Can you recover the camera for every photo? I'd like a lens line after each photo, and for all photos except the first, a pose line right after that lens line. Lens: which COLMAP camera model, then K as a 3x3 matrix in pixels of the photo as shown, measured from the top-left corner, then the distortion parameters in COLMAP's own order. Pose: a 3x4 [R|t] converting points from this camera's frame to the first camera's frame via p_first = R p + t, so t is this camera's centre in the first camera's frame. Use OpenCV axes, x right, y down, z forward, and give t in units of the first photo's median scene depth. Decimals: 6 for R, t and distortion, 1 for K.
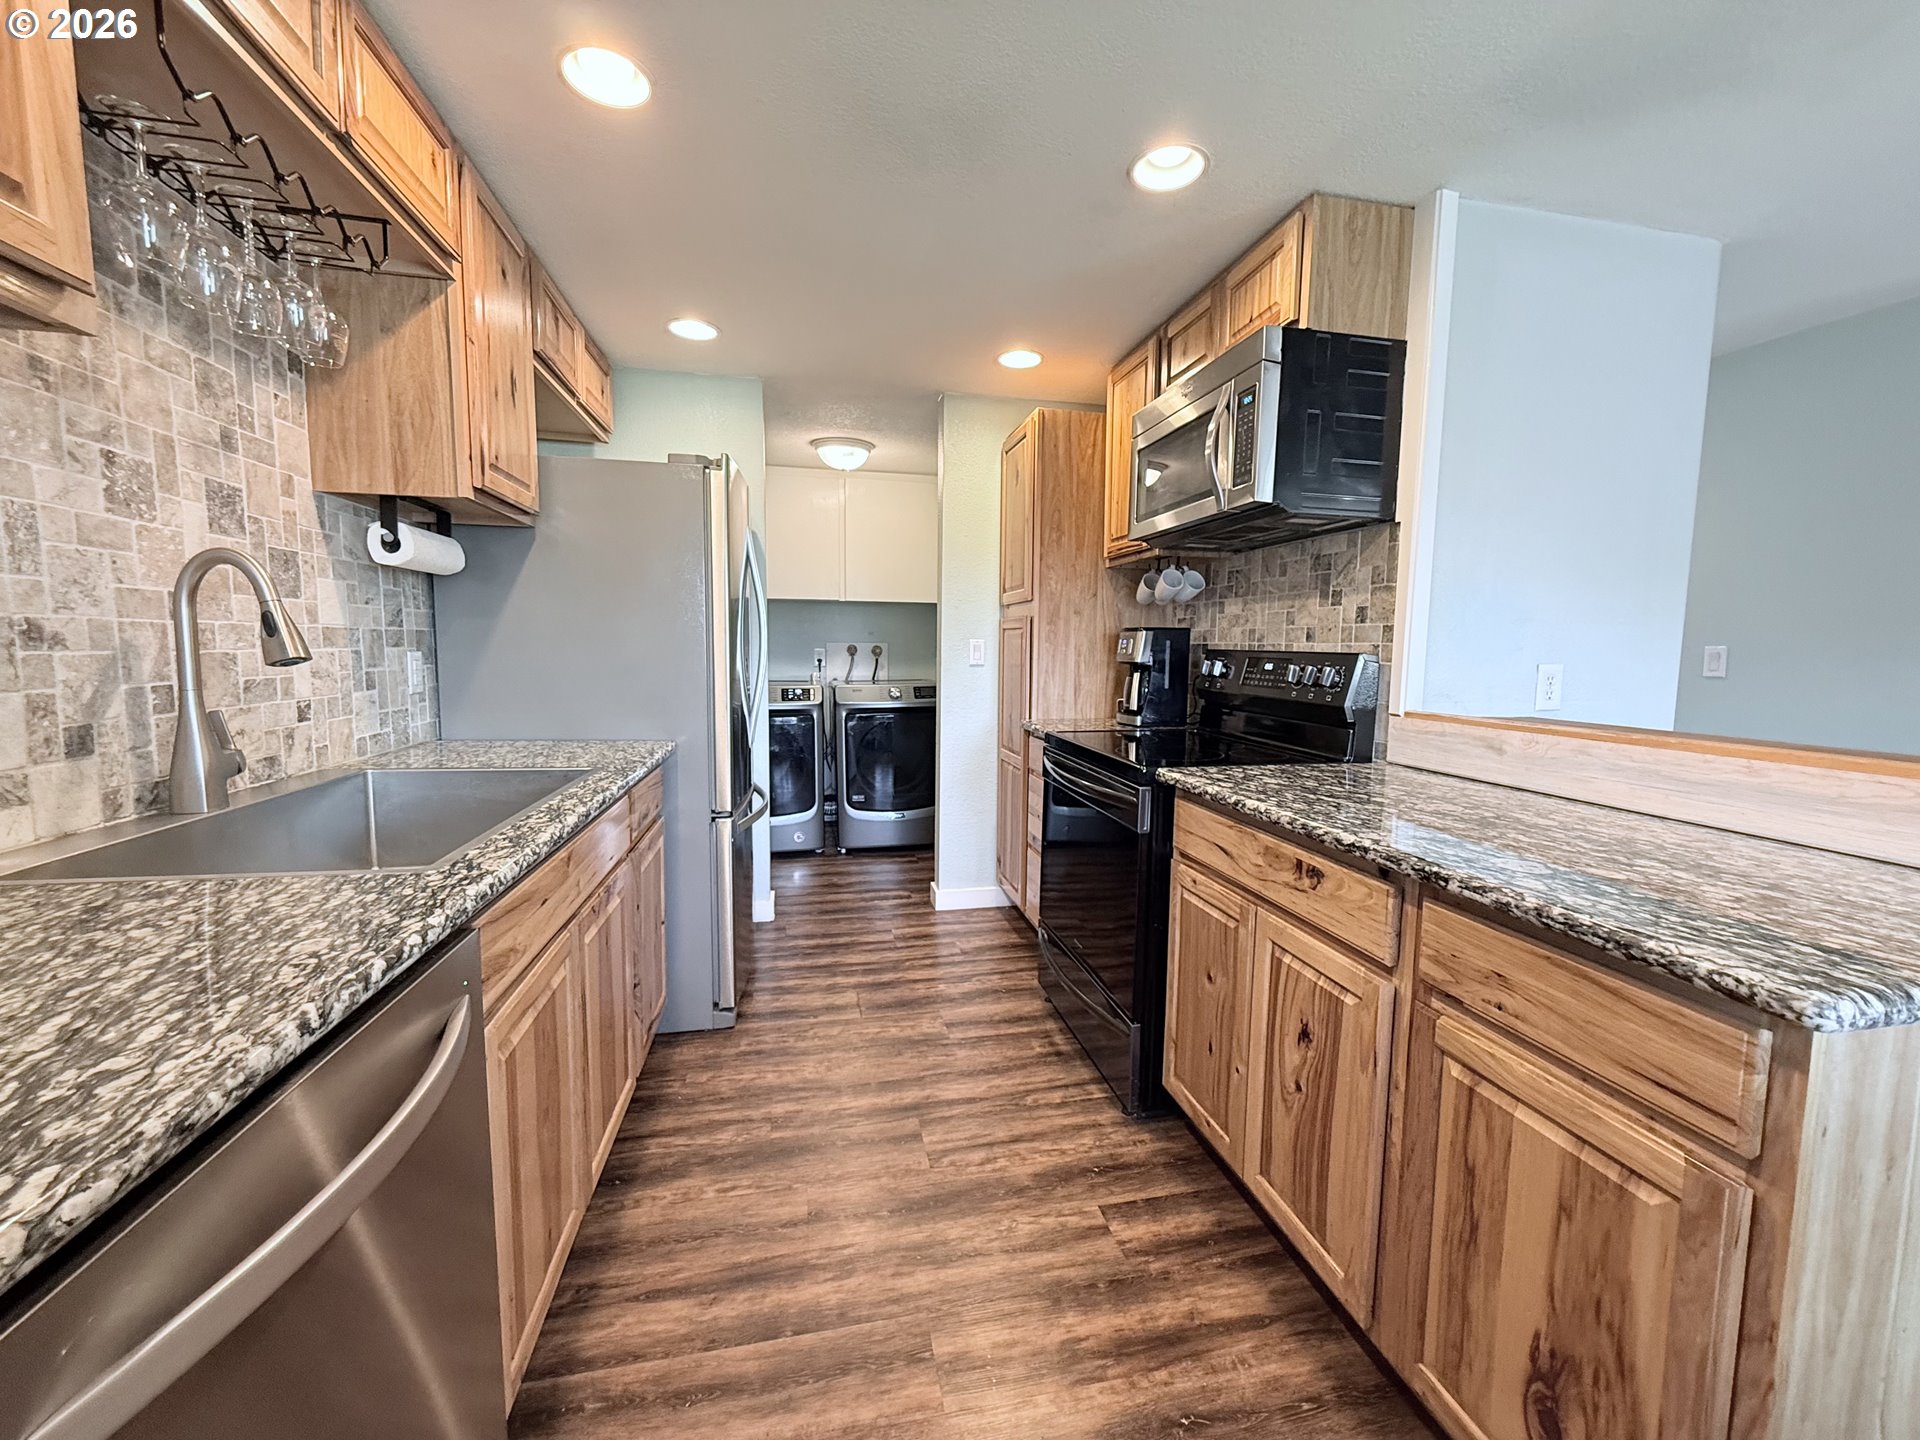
lens RADIAL K [[762.9, 0, 965.4], [0, 762.9, 720.0], [0, 0, 1]] dist [0.003436, -0.001050]
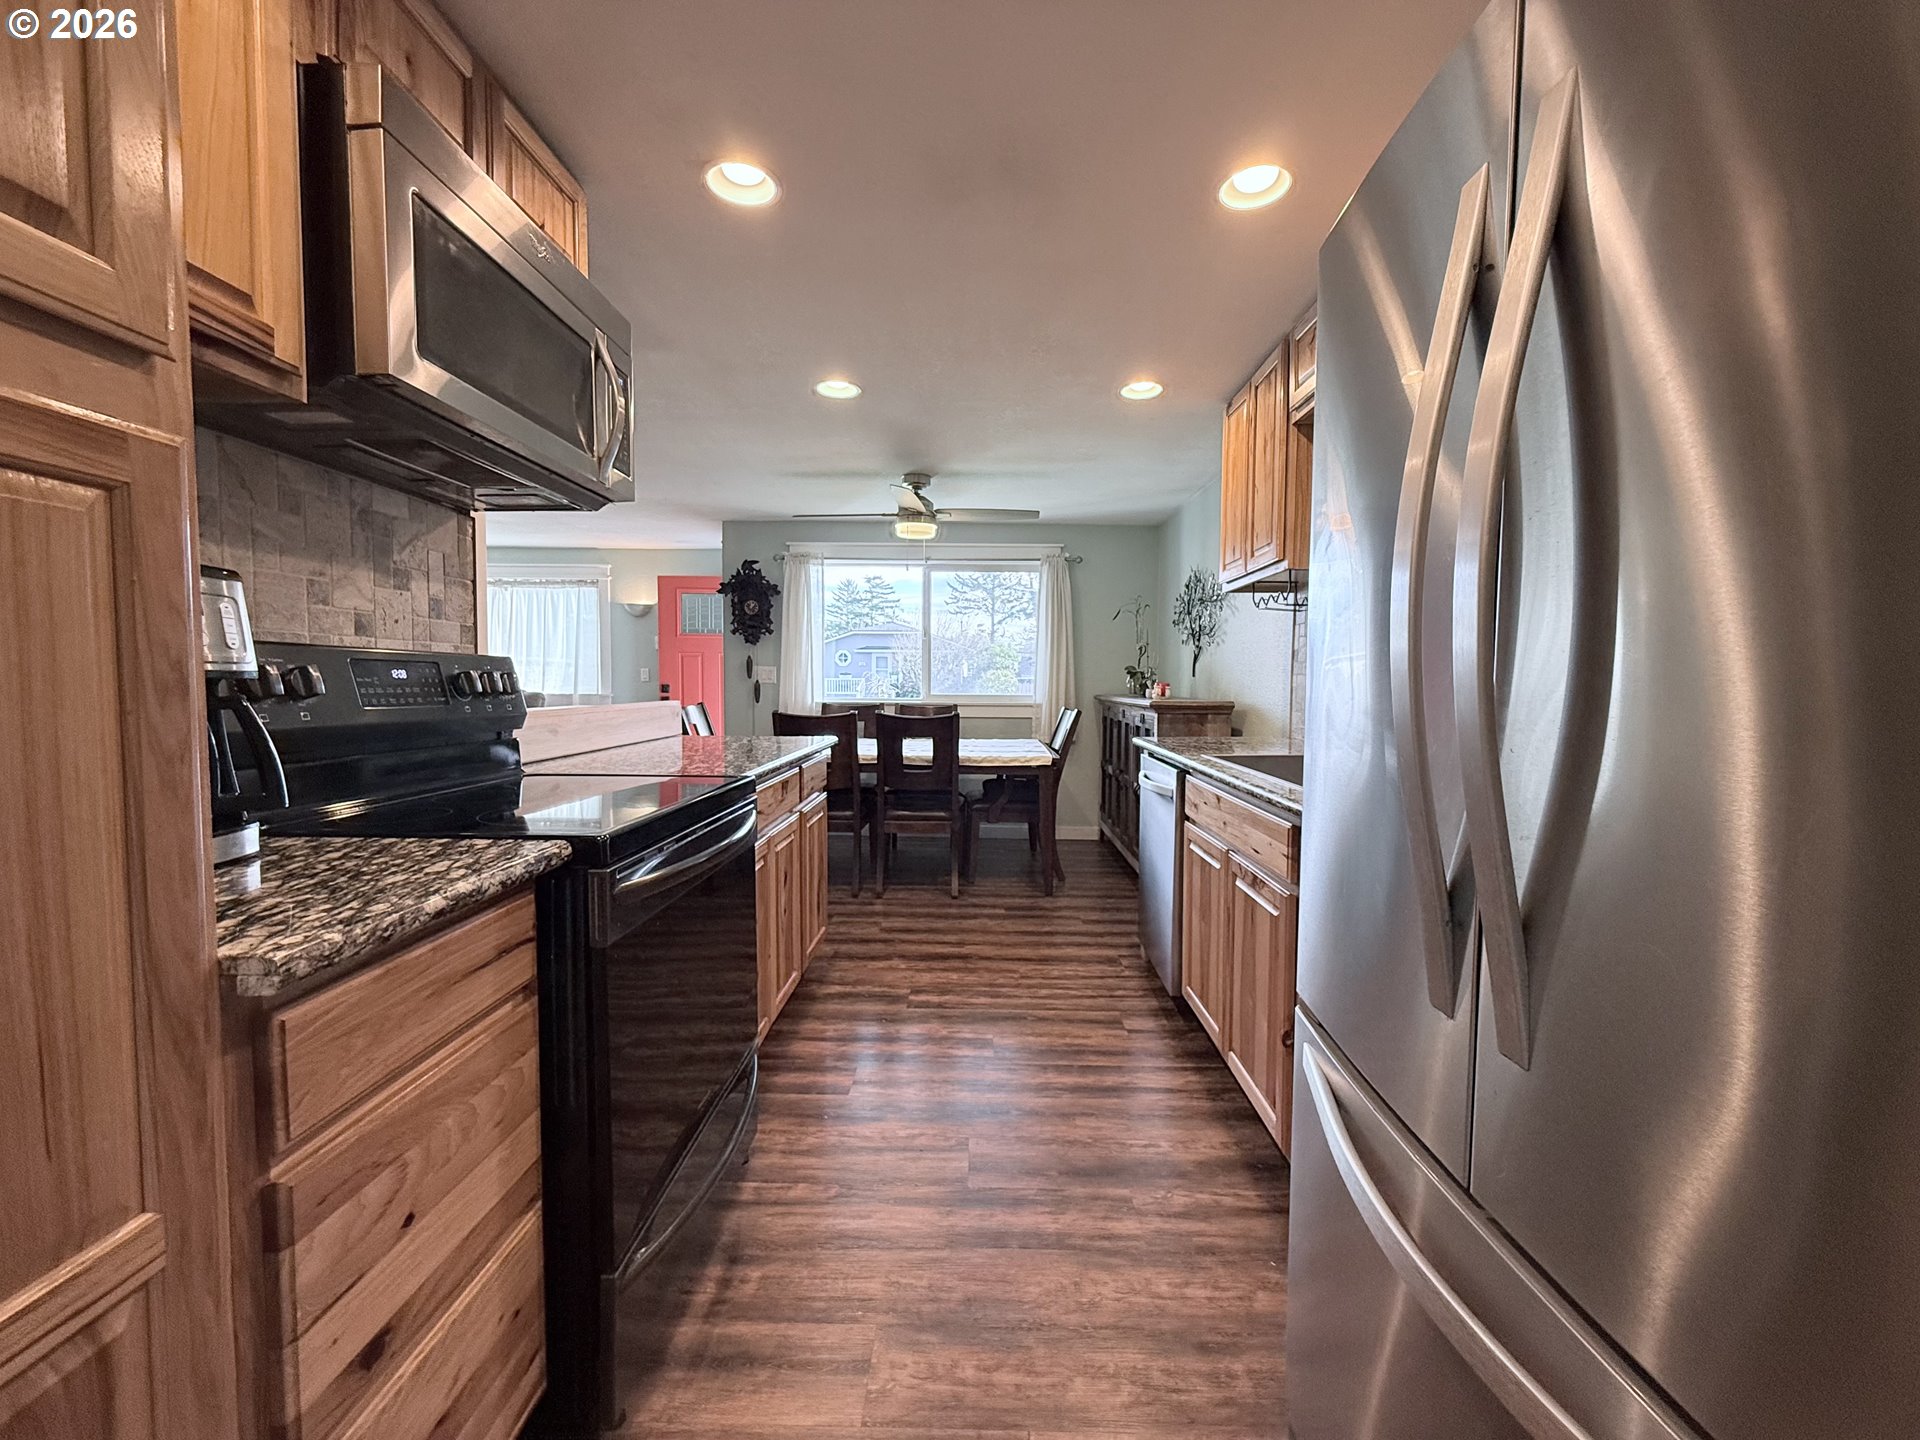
lens RADIAL K [[762.9, 0, 958.7], [0, 762.9, 722.5], [0, 0, 1]] dist [0.003436, -0.001050]
pose [[-0.972683, -0.032293, 0.229878, -0.302719], [0.003116, 0.988371, 0.152031, -0.186971], [-0.232115, 0.148594, -0.961271, 2.250129]]
